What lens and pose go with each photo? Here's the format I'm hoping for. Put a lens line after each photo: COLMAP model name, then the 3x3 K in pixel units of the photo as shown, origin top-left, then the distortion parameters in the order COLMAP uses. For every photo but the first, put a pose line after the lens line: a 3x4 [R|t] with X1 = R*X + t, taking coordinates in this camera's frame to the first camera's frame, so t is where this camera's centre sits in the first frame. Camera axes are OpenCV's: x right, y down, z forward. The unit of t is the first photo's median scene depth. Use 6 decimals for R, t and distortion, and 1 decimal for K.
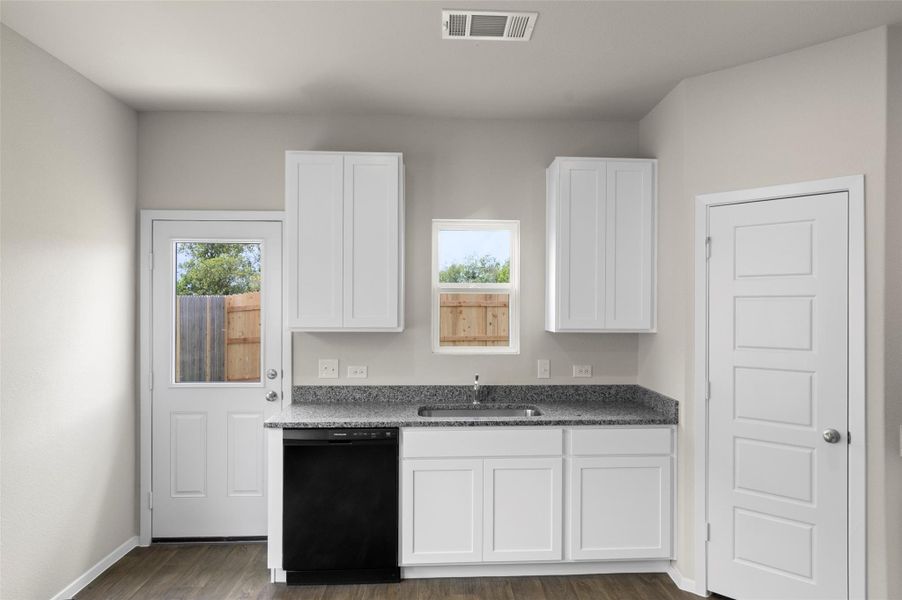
lens RADIAL K [[561.1, 0, 468.8], [0, 561.1, 307.2], [0, 0, 1]] dist [-0.001026, -0.000339]
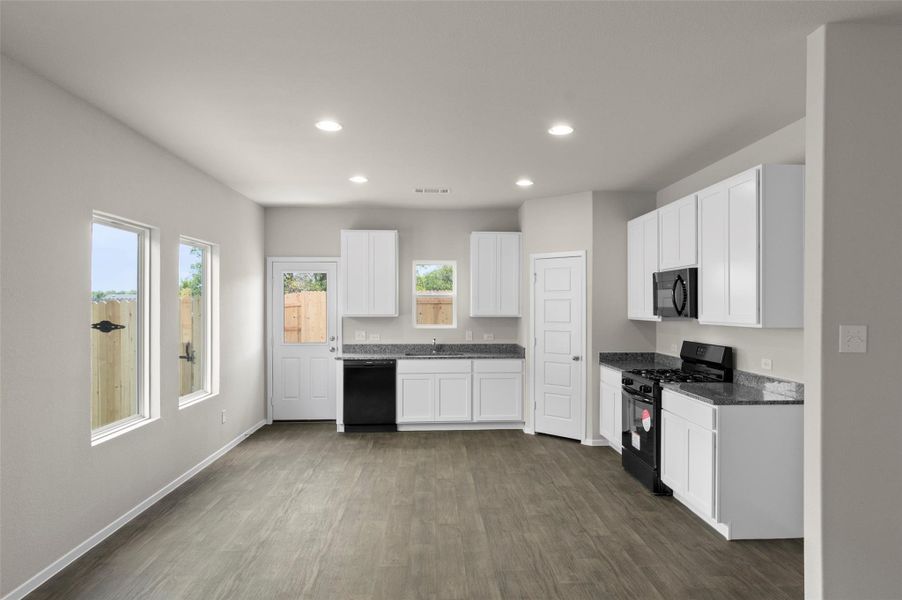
lens RADIAL K [[561.1, 0, 470.4], [0, 561.1, 305.5], [0, 0, 1]] dist [-0.001026, -0.000339]
pose [[0.999942, -0.002596, 0.010473, 0.131303], [0.002568, 0.999993, 0.002662, -0.002270], [-0.010480, -0.002635, 0.999942, -1.091054]]
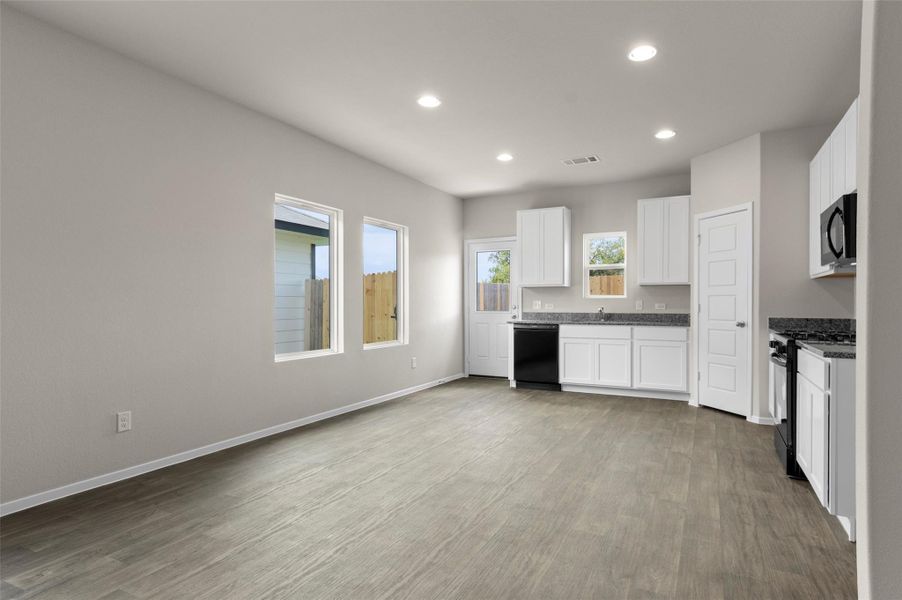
lens RADIAL K [[483.1, 0, 468.4], [0, 483.1, 309.3], [0, 0, 1]] dist [-0.000628, 0.002674]
pose [[0.866749, 0.001020, -0.498744, 0.516674], [0.004962, 0.999931, 0.010668, 0.114976], [0.498720, -0.011721, 0.866684, -0.880335]]
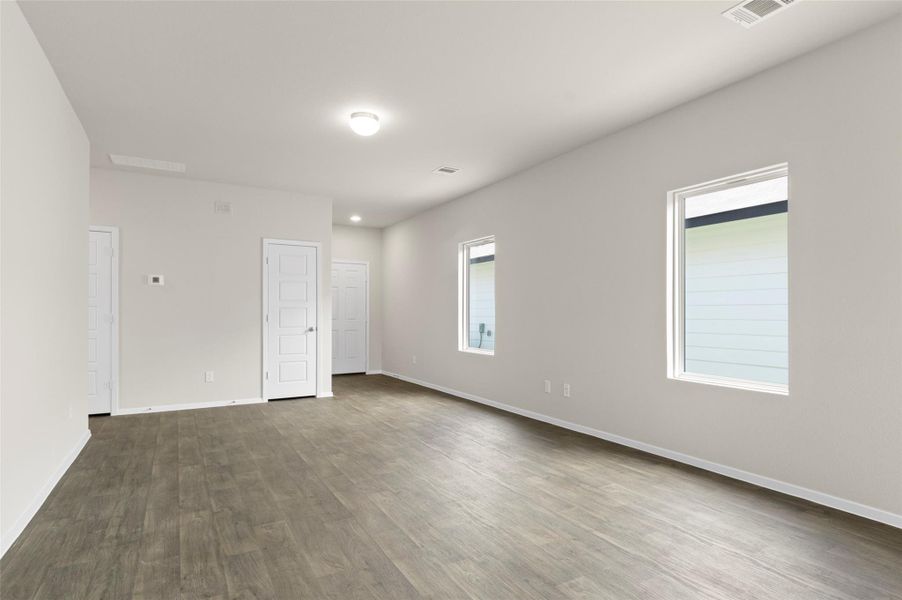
lens RADIAL K [[483.1, 0, 472.7], [0, 483.1, 243.3], [0, 0, 1]] dist [-0.000628, 0.002674]
pose [[-0.884457, -0.069157, -0.461469, 0.379037], [-0.002802, 0.989725, -0.142954, 0.114722], [0.466613, -0.125144, -0.875563, 1.358168]]
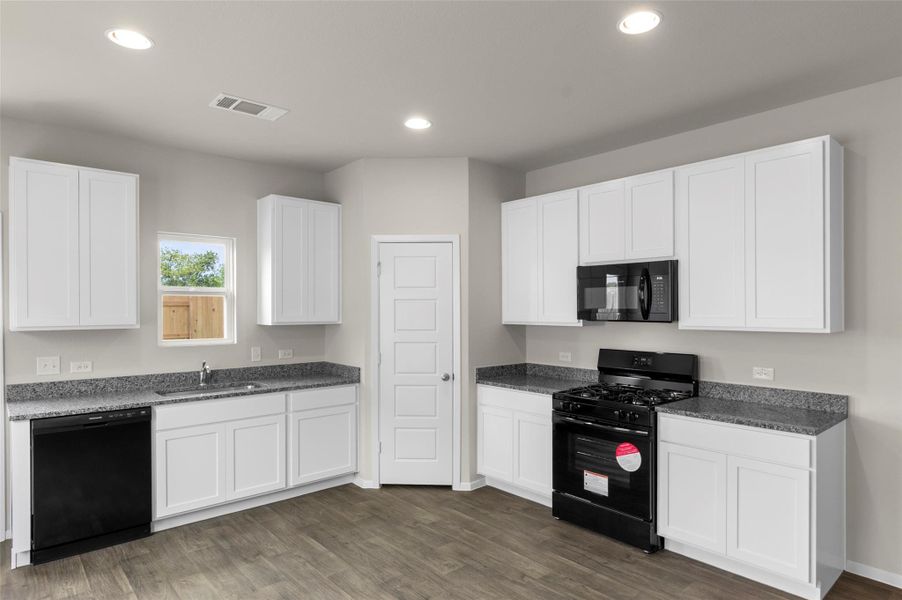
lens RADIAL K [[526.7, 0, 470.2], [0, 526.7, 310.3], [0, 0, 1]] dist [0.001341, -0.004121]
pose [[0.776762, -0.008672, 0.629734, -0.278476], [0.003639, 0.999950, 0.009282, -0.000843], [-0.629783, -0.004918, 0.776755, -0.286618]]
